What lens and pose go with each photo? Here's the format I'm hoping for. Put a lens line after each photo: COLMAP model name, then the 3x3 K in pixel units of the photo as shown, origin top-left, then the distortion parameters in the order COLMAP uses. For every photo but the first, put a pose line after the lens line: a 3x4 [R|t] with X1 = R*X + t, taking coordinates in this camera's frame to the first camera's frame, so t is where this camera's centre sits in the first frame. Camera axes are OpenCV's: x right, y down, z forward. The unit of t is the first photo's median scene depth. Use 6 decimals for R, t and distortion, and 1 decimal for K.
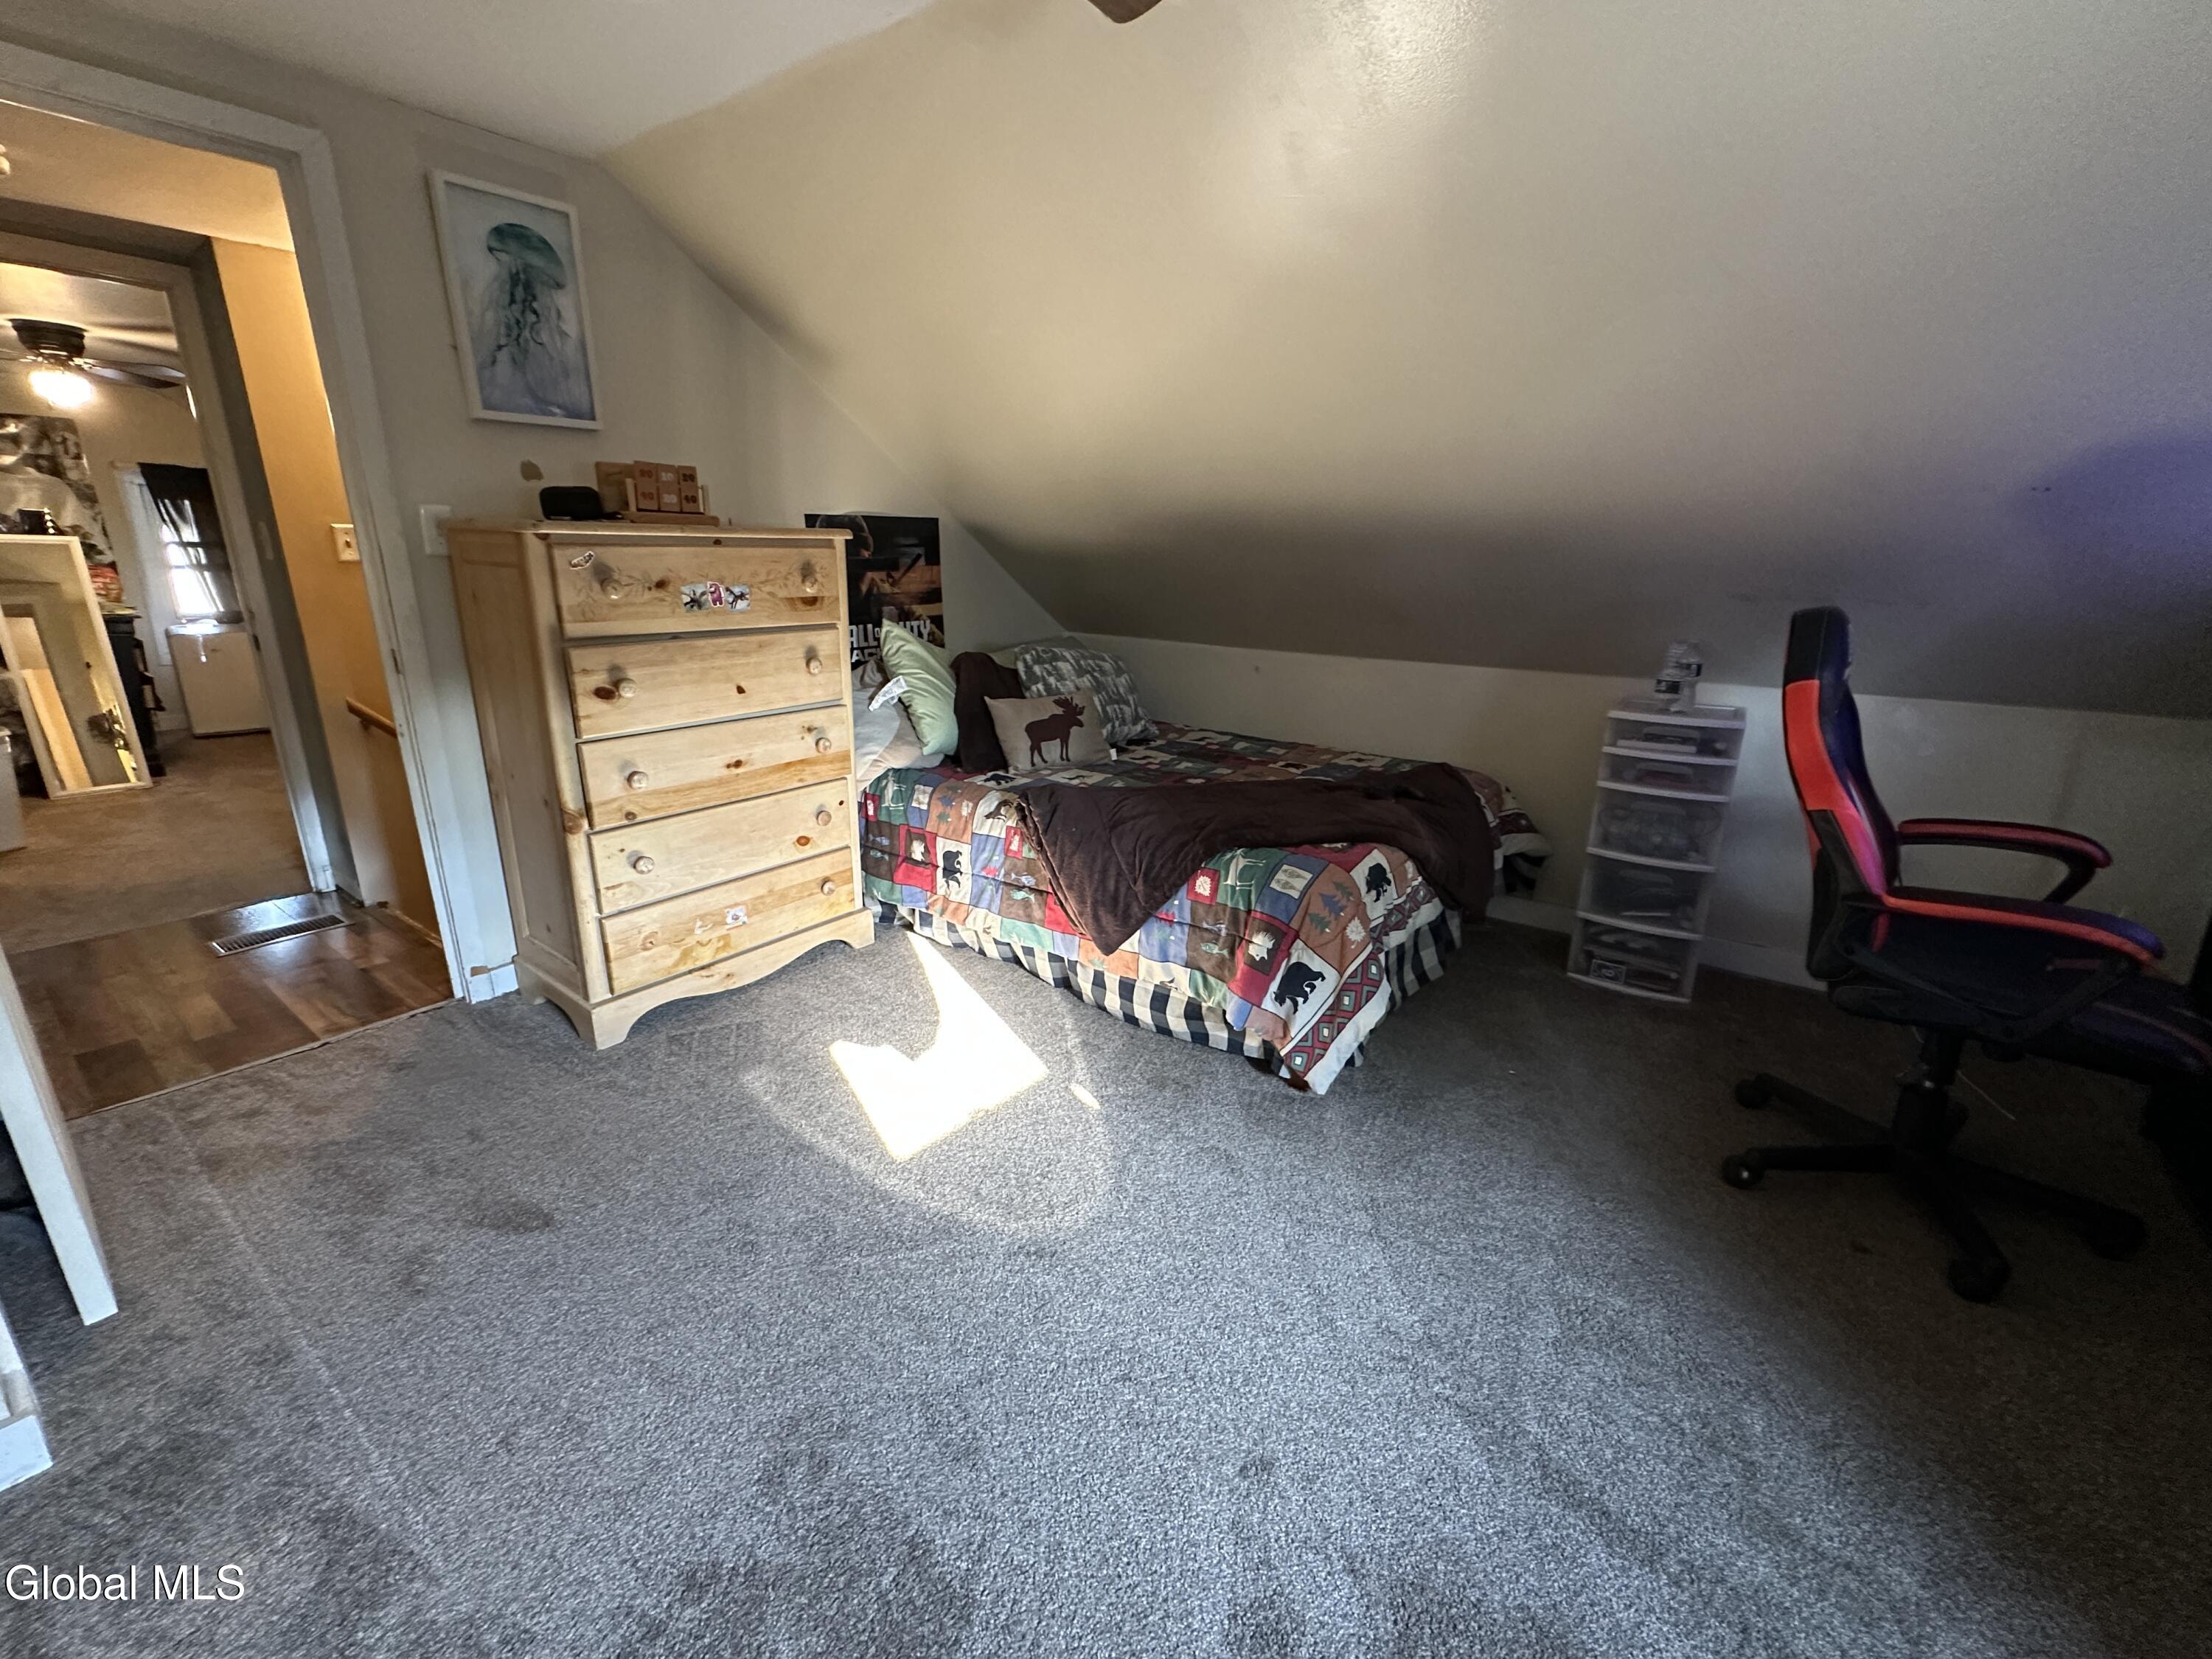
lens RADIAL K [[923.9, 0, 1106.0], [0, 923.9, 829.5], [0, 0, 1]] dist [-0.010455, -0.000182]
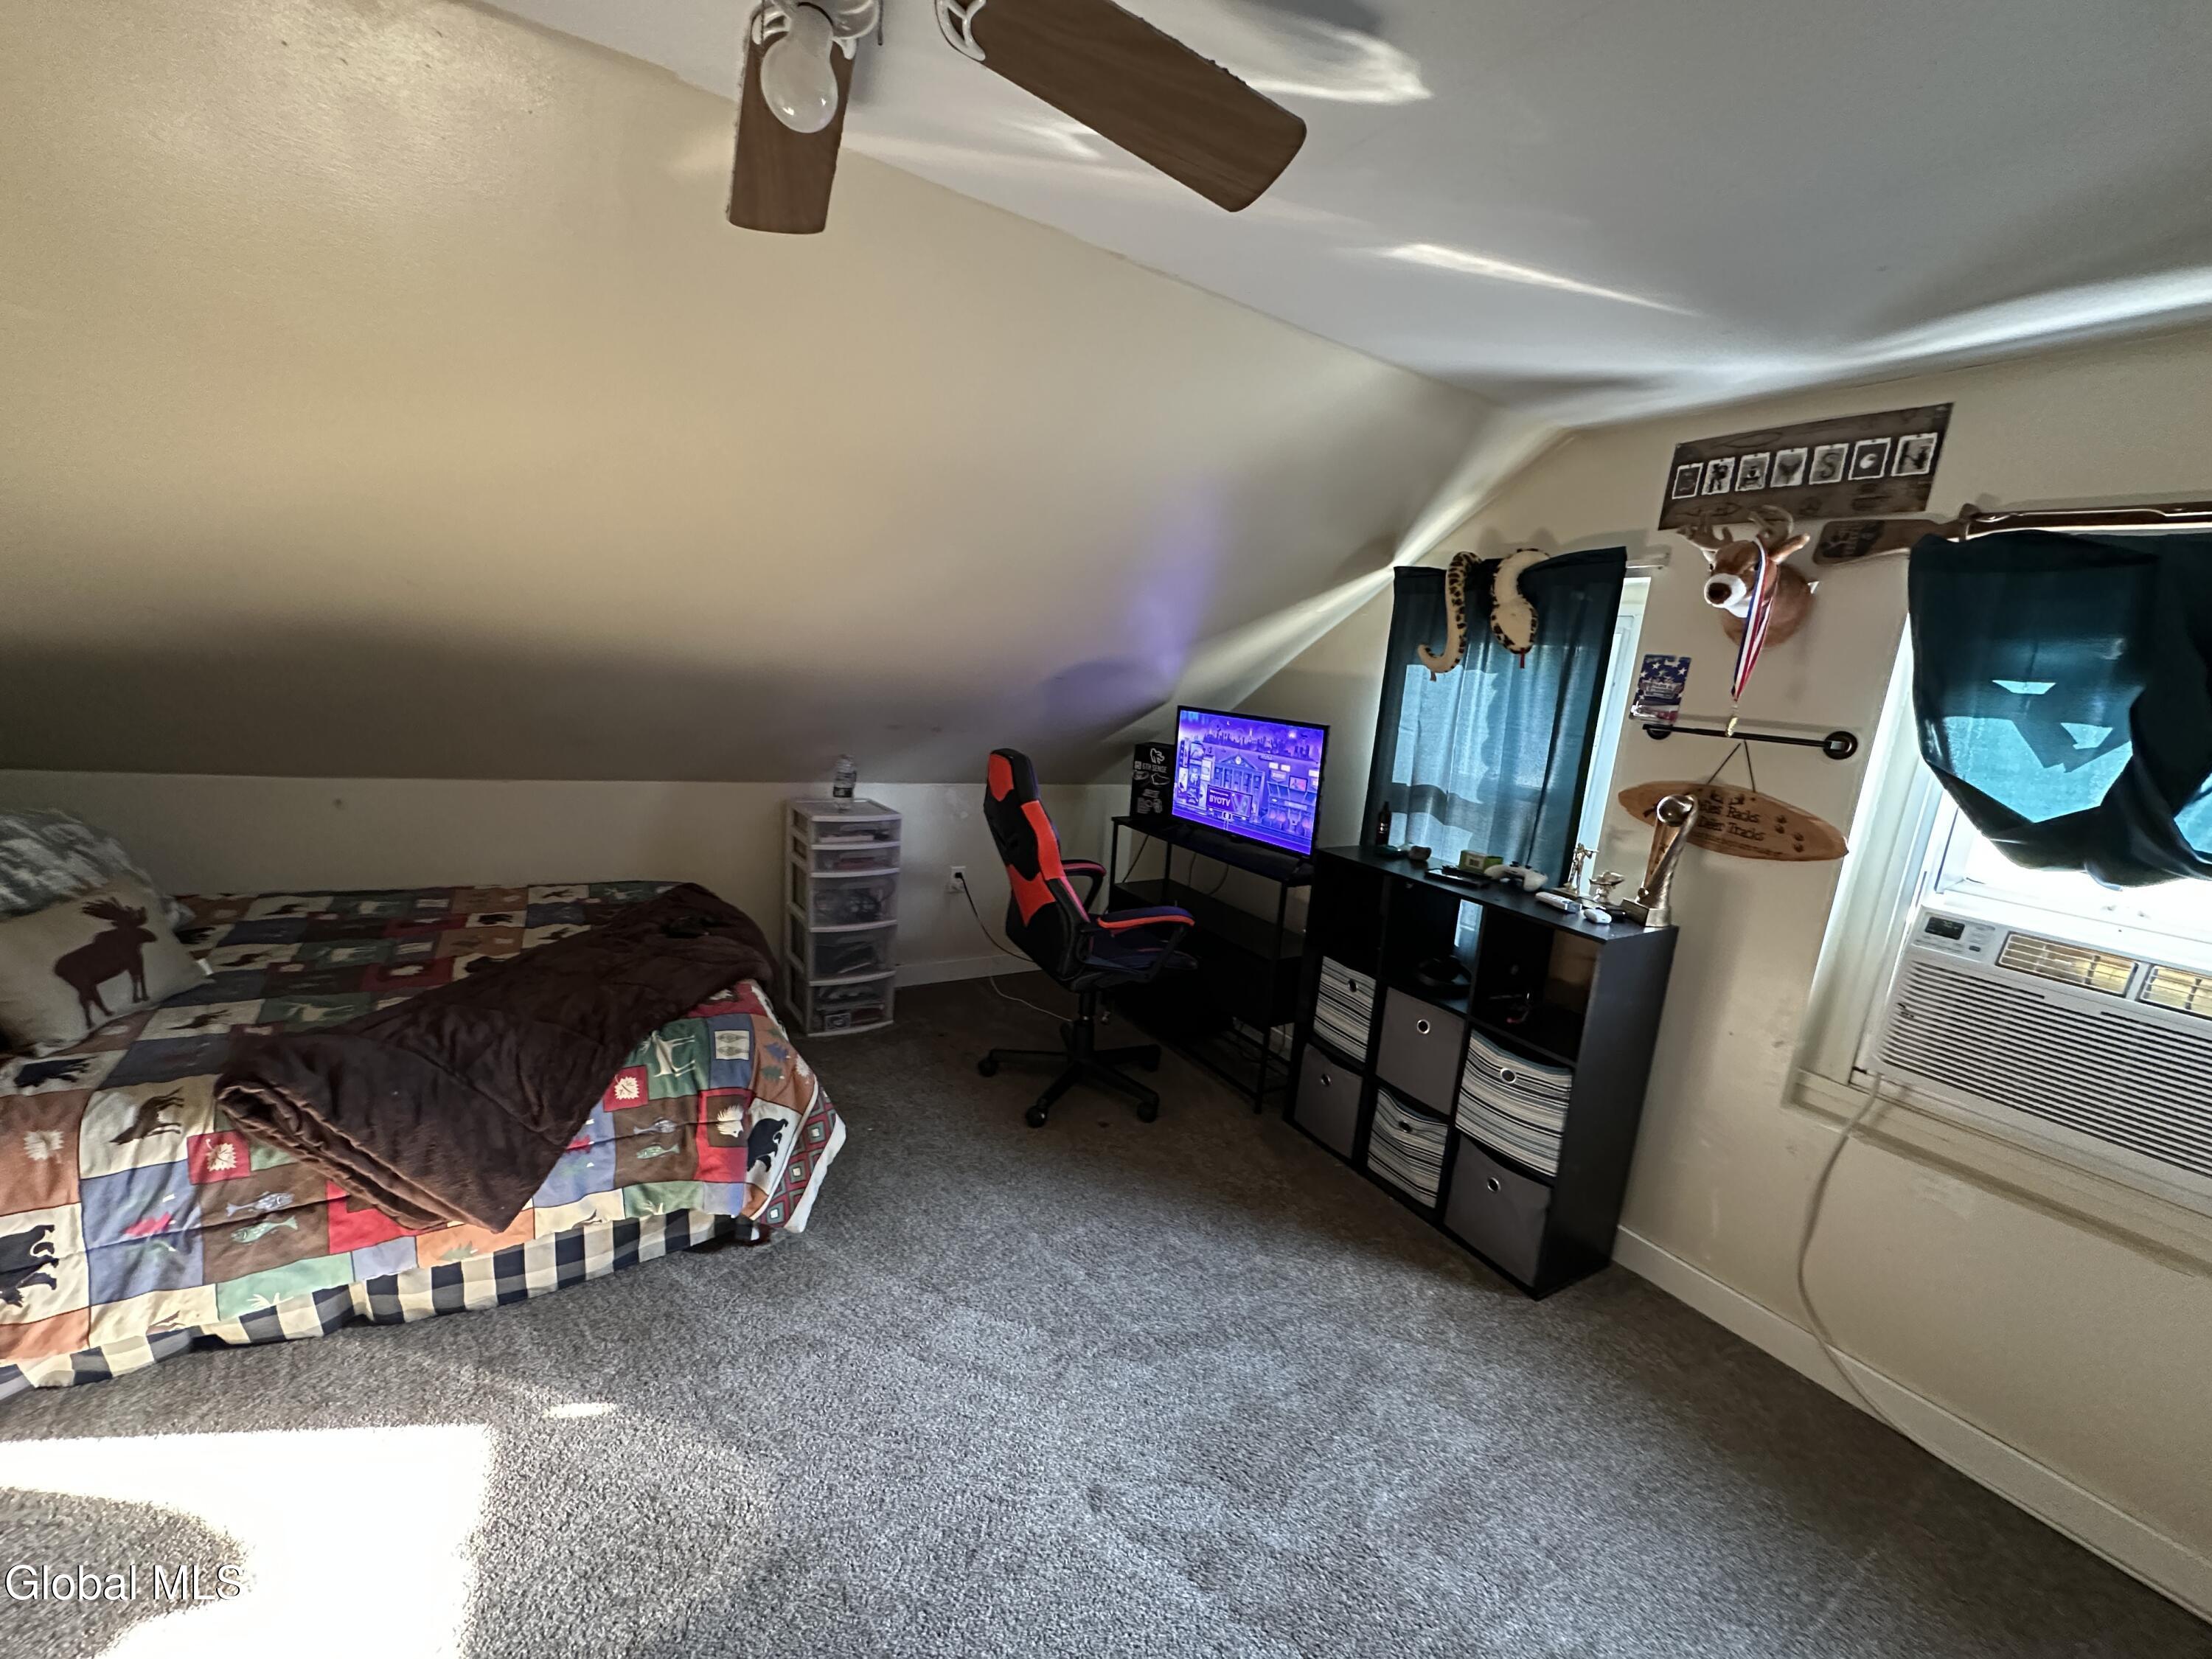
lens RADIAL K [[880.3, 0, 1106.4], [0, 880.3, 827.6], [0, 0, 1]] dist [-0.001530, 0.000015]
pose [[0.353877, -0.146478, 0.923751, -0.448643], [0.172927, 0.980879, 0.089291, -0.170553], [-0.919167, 0.128143, 0.372441, 0.235617]]
